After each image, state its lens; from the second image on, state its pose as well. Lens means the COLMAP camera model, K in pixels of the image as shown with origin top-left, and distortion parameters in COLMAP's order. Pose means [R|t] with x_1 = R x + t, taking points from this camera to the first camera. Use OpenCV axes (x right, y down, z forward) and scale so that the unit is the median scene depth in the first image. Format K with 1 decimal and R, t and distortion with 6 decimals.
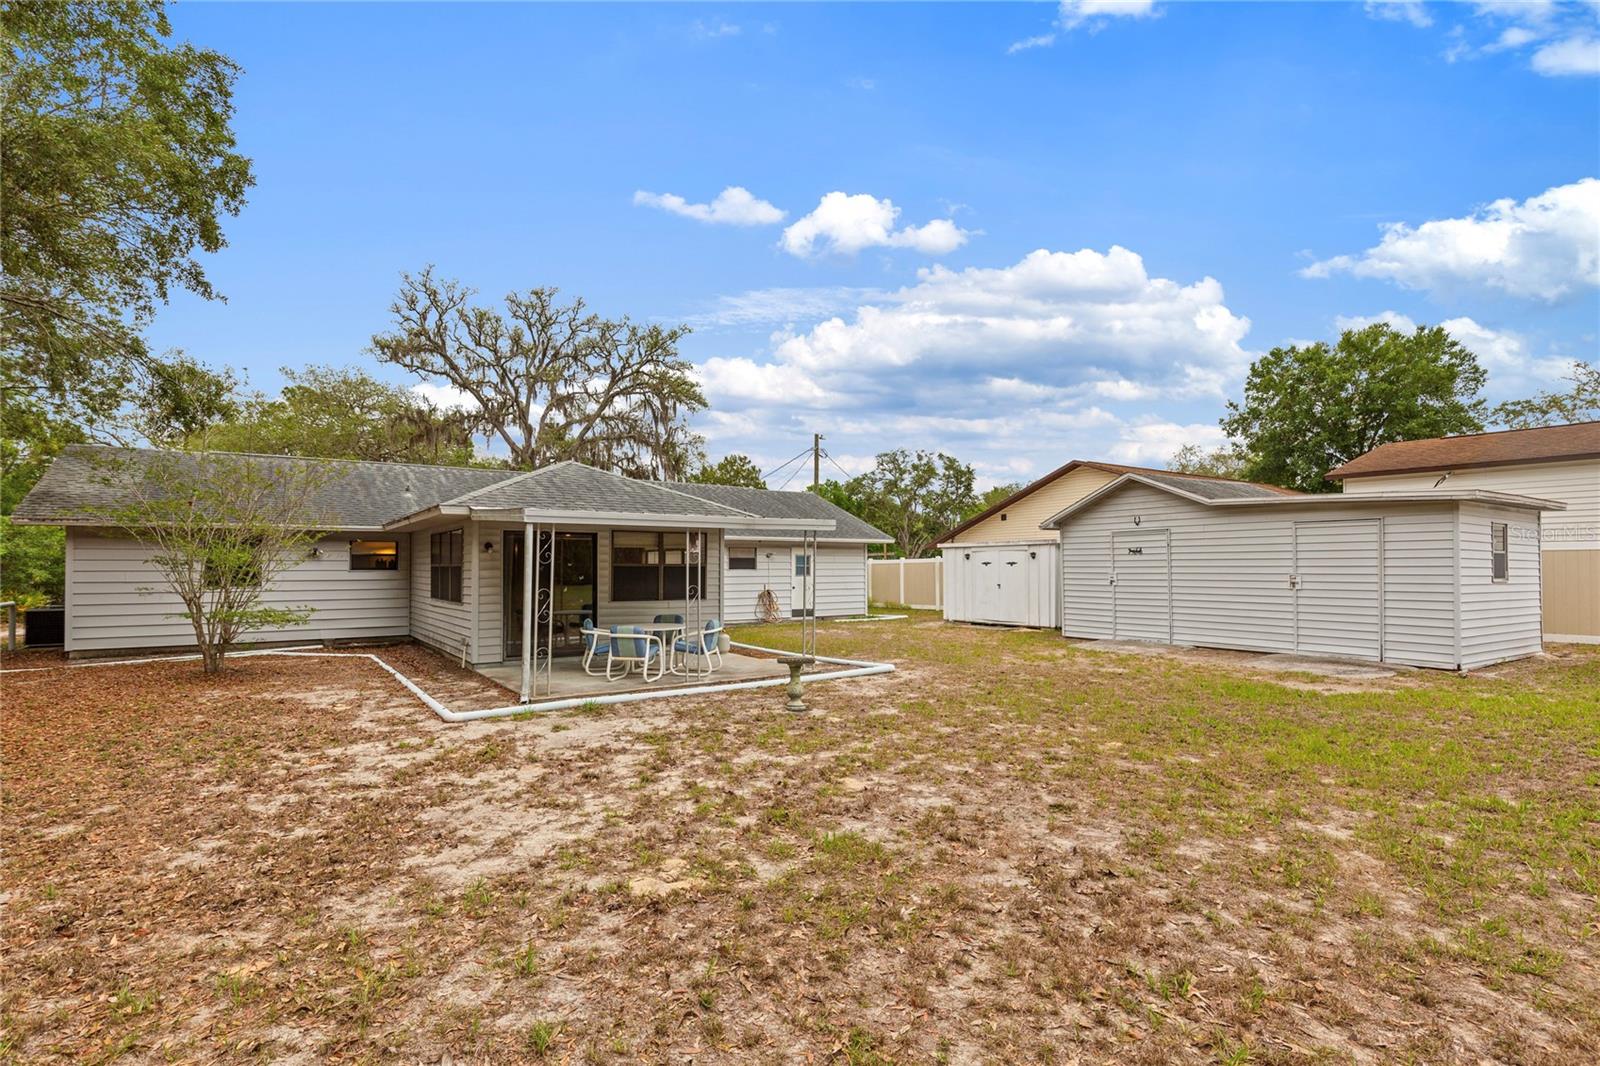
lens RADIAL K [[767.2, 0, 798.0], [0, 767.2, 564.2], [0, 0, 1]] dist [0.000530, -0.000092]
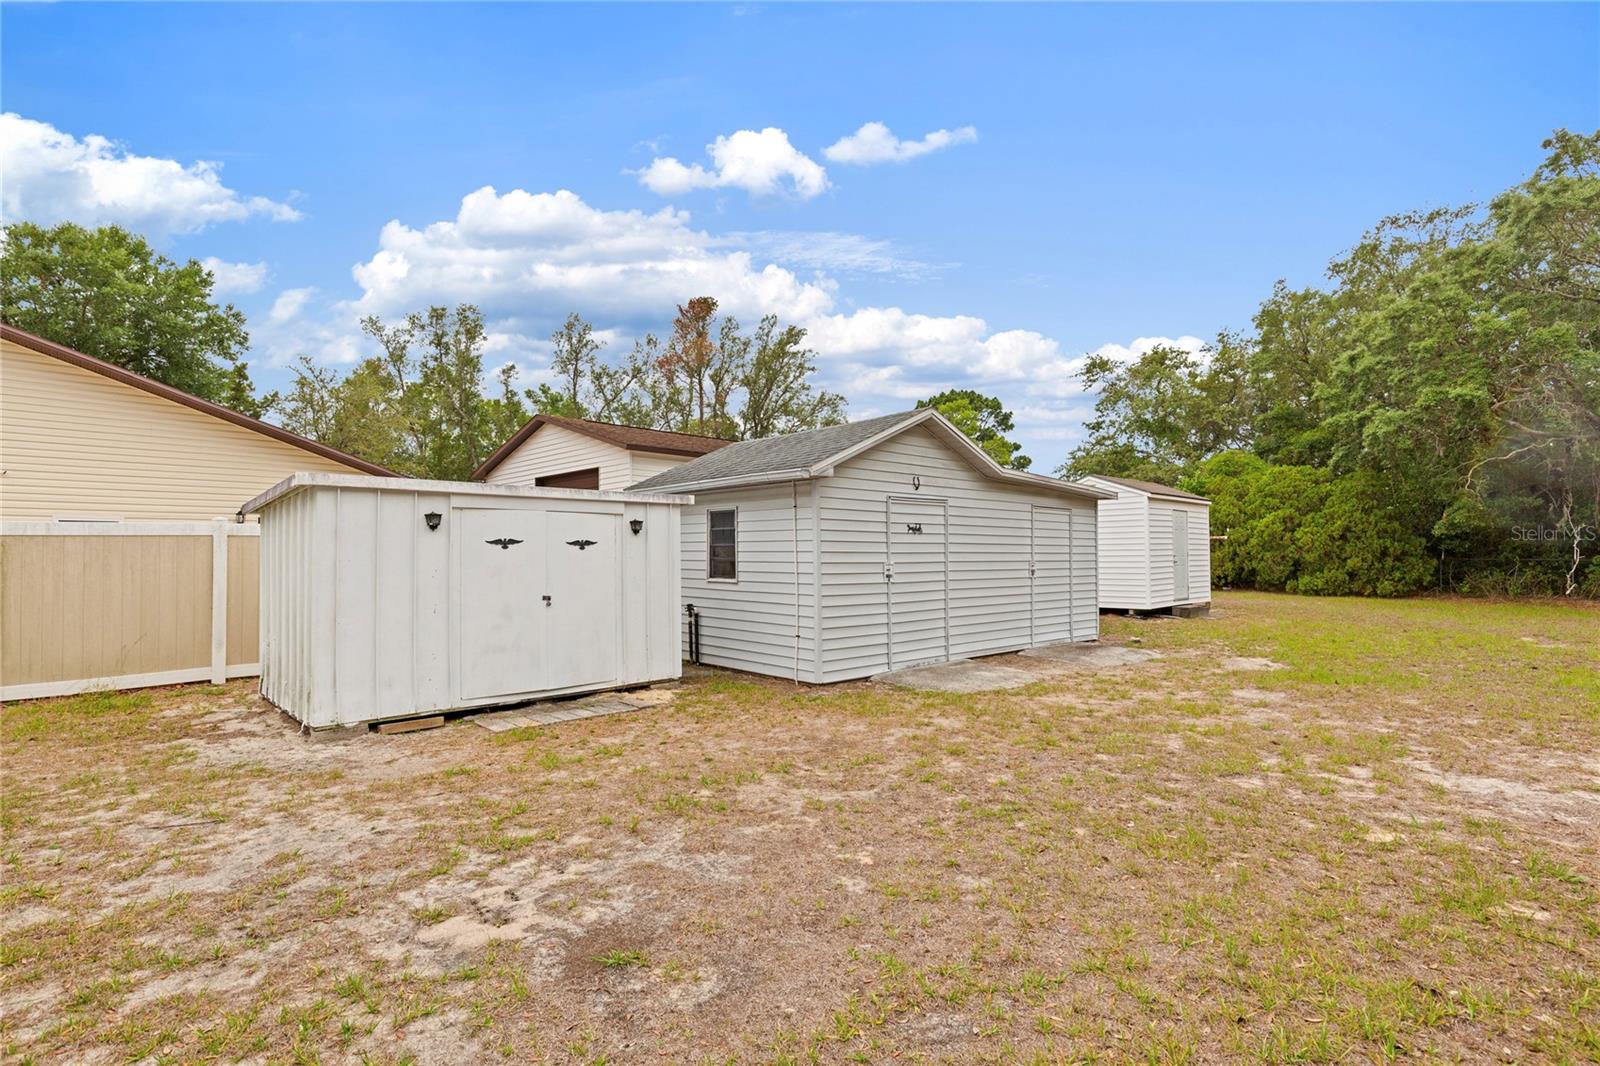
lens RADIAL K [[770.1, 0, 799.1], [0, 770.1, 541.0], [0, 0, 1]] dist [-0.000625, -0.000274]
pose [[-0.164050, 0.019896, 0.986251, -0.192755], [-0.003603, 0.999778, -0.020768, 0.007449], [-0.986446, -0.006961, -0.163941, 1.221770]]
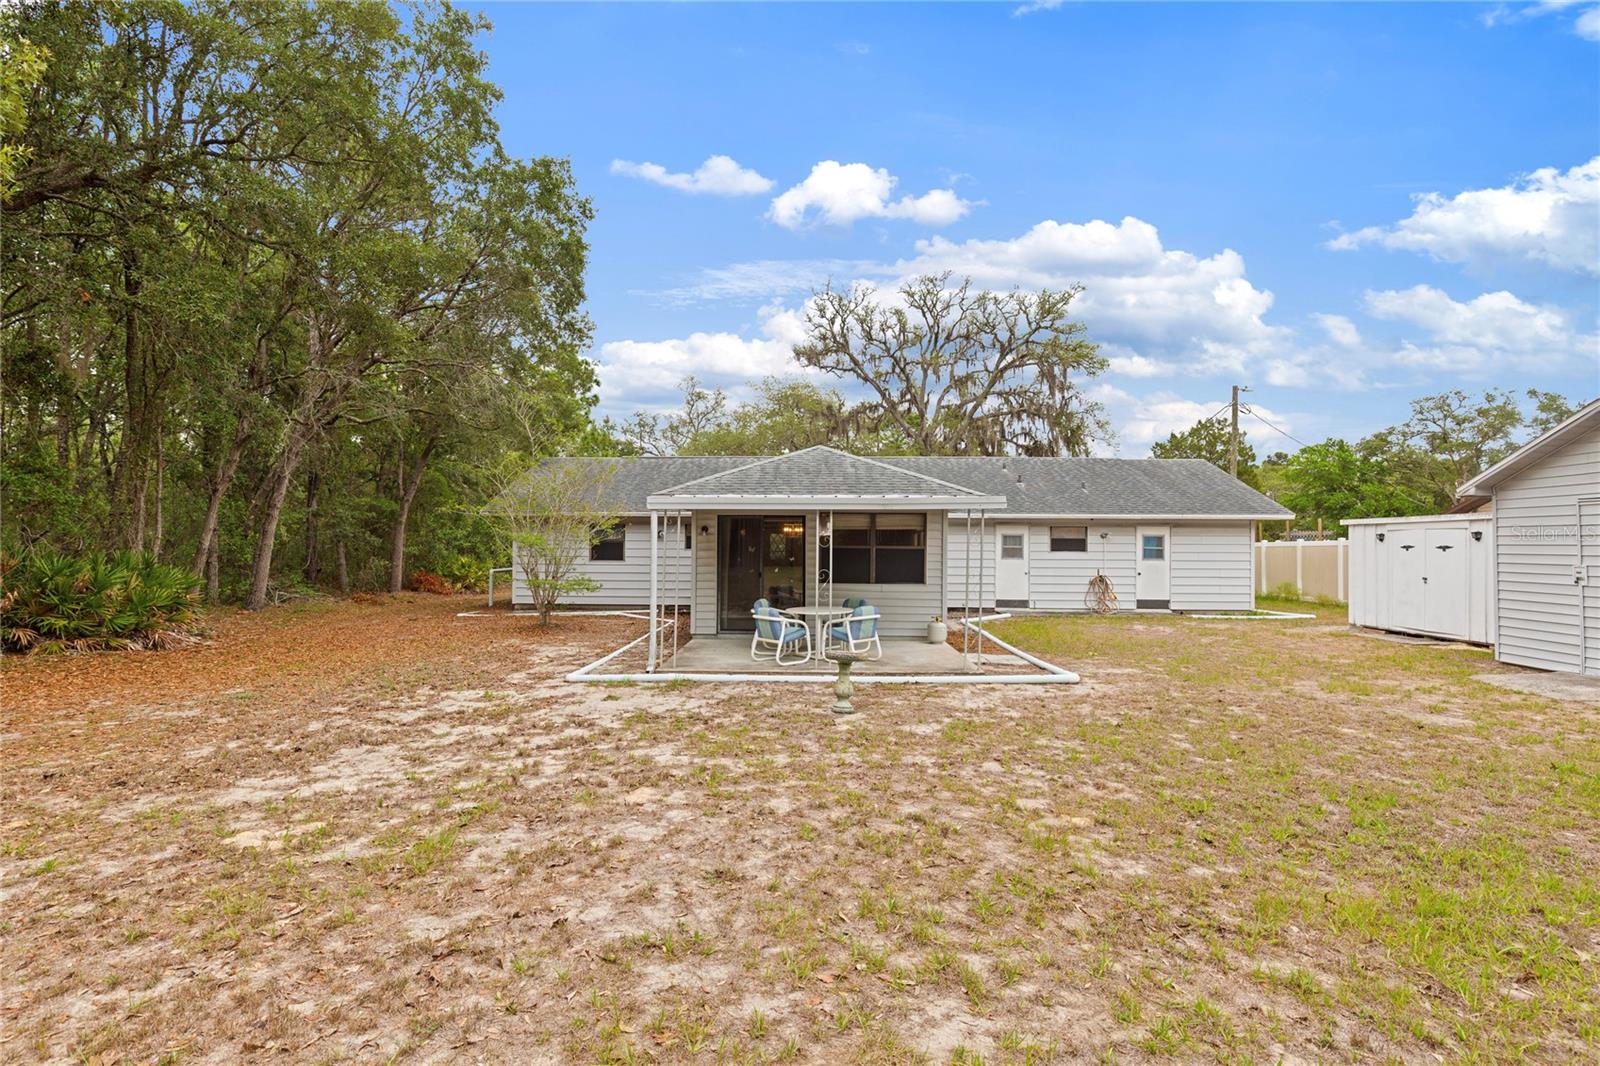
lens RADIAL K [[770.1, 0, 799.1], [0, 770.1, 541.0], [0, 0, 1]] dist [-0.000625, -0.000274]
pose [[0.809367, 0.003491, -0.587293, 0.276925], [-0.004569, 0.999989, -0.000353, -0.005109], [0.587286, 0.002969, 0.809374, 0.137380]]
